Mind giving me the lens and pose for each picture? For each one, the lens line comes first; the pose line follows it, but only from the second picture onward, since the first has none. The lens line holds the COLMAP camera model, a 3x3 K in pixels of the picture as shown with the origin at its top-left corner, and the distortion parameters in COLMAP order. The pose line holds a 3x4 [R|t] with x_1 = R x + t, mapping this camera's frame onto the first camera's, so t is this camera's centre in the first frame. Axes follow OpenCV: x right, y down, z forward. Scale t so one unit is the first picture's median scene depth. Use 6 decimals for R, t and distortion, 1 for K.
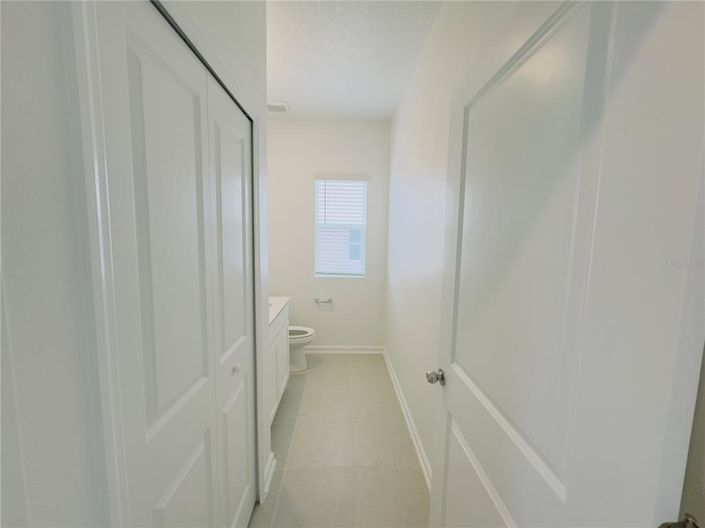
lens RADIAL K [[283.2, 0, 352.5], [0, 283.2, 264.0], [0, 0, 1]] dist [0.008658, -0.000190]
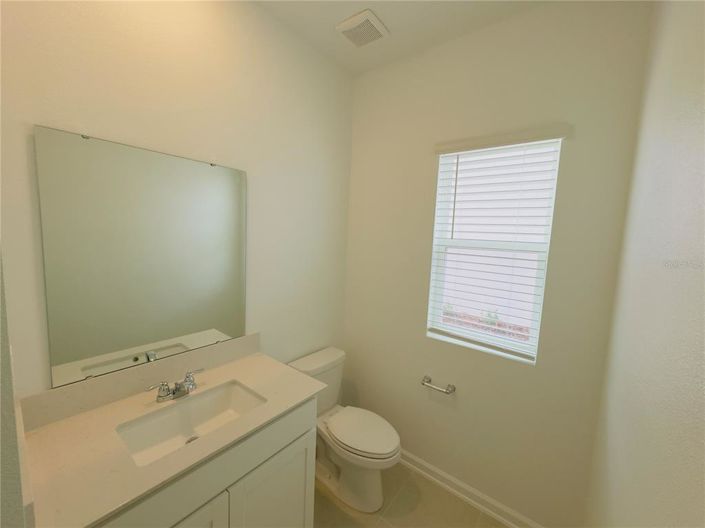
lens RADIAL K [[281.1, 0, 352.5], [0, 281.1, 264.0], [0, 0, 1]] dist [-0.001388, -0.000037]
pose [[0.753897, 0.083539, -0.651659, 0.100091], [-0.104469, 0.994506, 0.006631, -0.080889], [0.648633, 0.063080, 0.758483, 0.500505]]
